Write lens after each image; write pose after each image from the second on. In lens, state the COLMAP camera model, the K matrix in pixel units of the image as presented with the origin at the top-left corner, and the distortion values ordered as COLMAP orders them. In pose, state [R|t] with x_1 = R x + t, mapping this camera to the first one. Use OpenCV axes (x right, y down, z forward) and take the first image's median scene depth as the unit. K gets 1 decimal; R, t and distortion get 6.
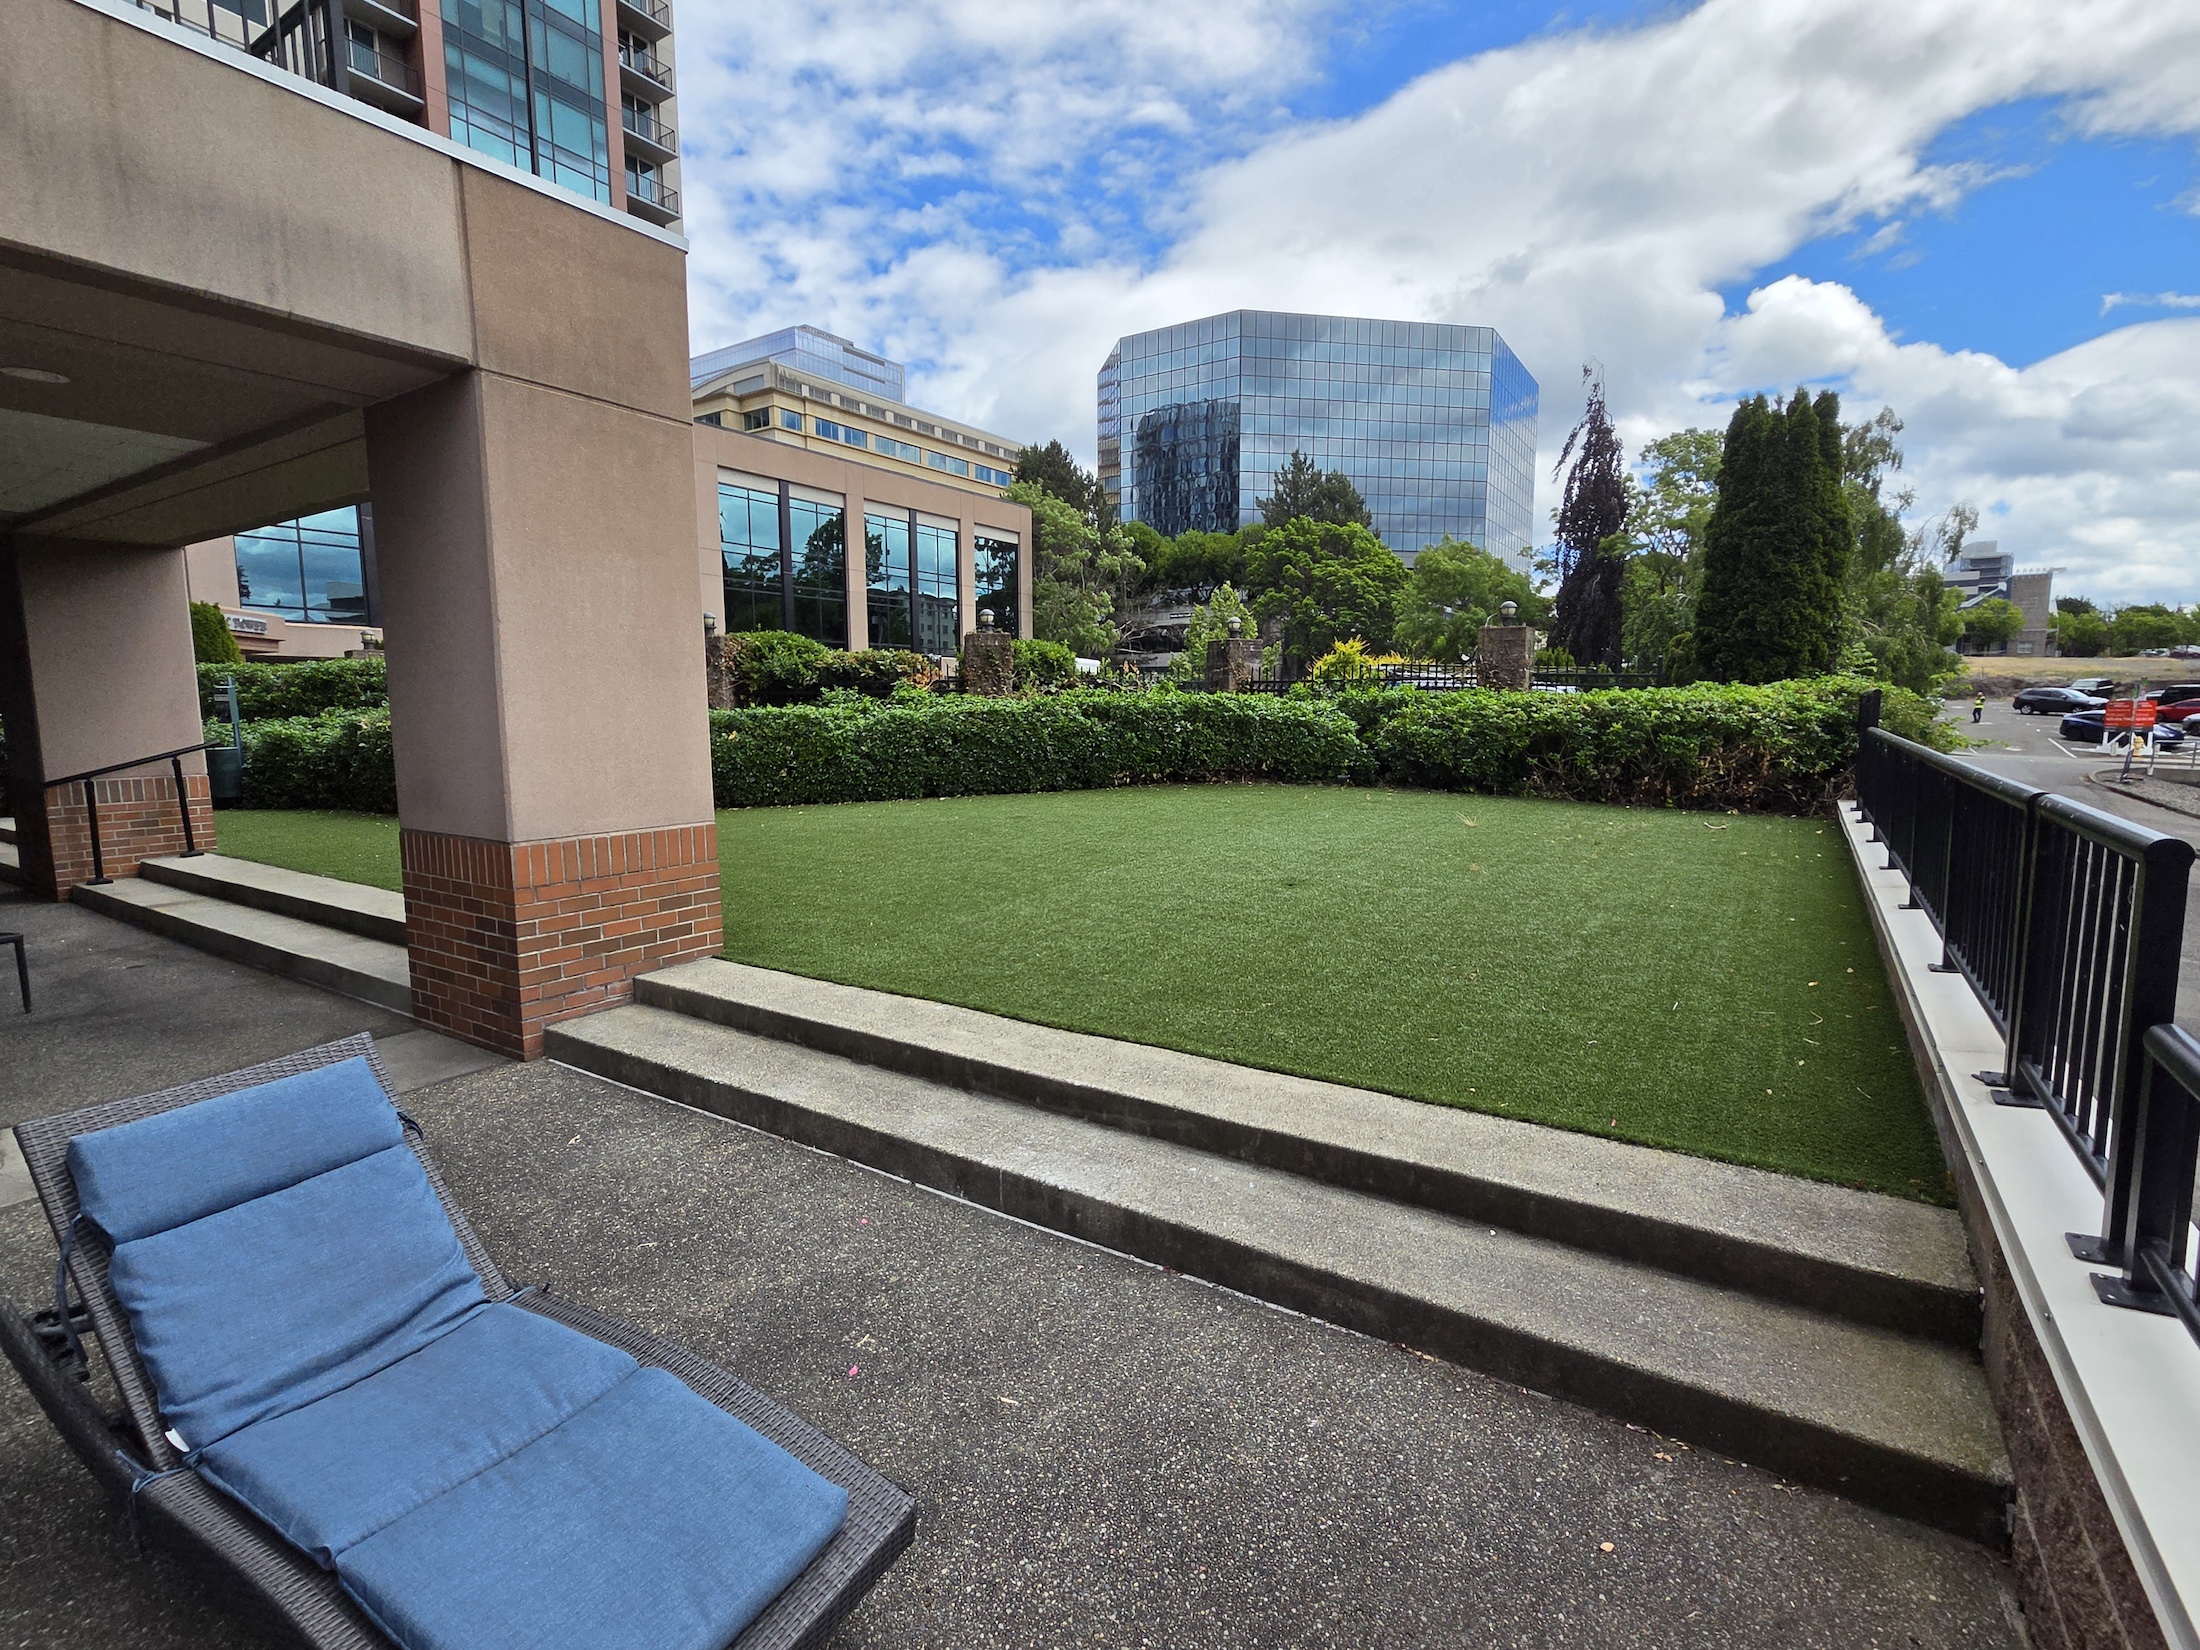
lens RADIAL K [[1021.3, 0, 1100.0], [0, 1021.3, 825.0], [0, 0, 1]] dist [0.003260, 0.000429]
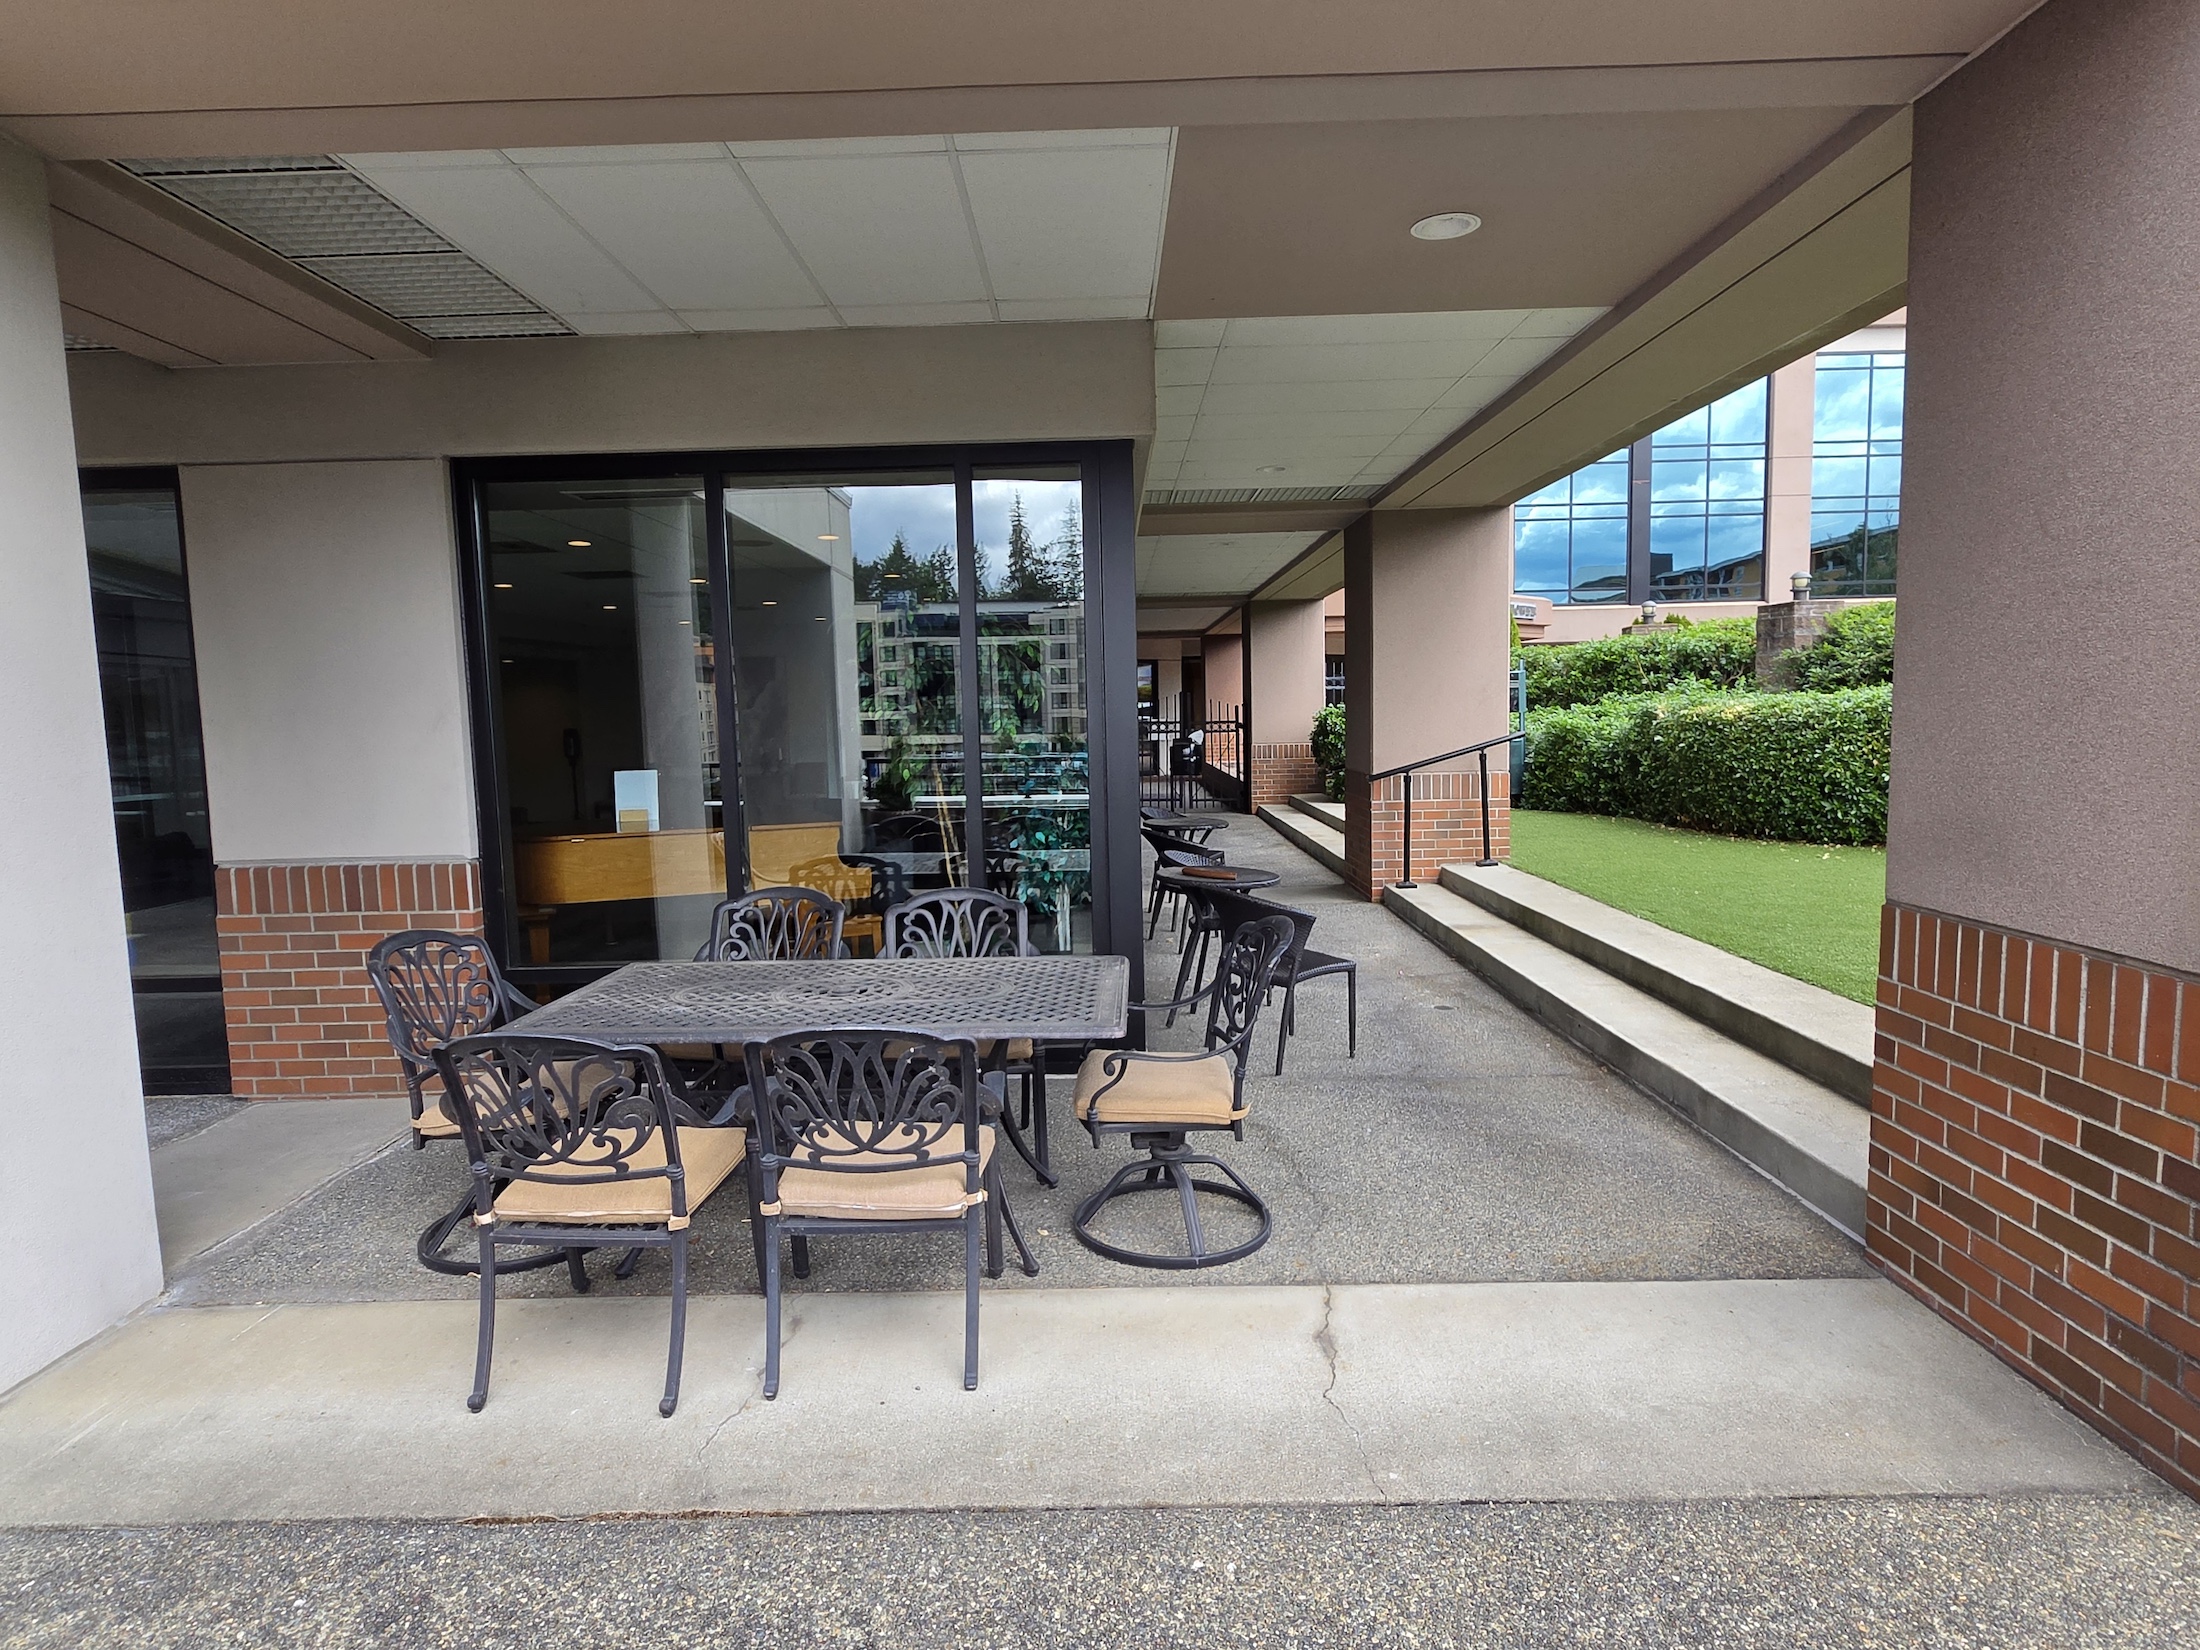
lens RADIAL K [[1175.3, 0, 1100.0], [0, 1175.3, 825.0], [0, 0, 1]] dist [-0.003176, -0.000669]
pose [[0.535568, 0.074523, -0.841197, -0.237496], [-0.079714, 0.996112, 0.037495, -0.014544], [0.840721, 0.046974, 0.539427, 0.198112]]
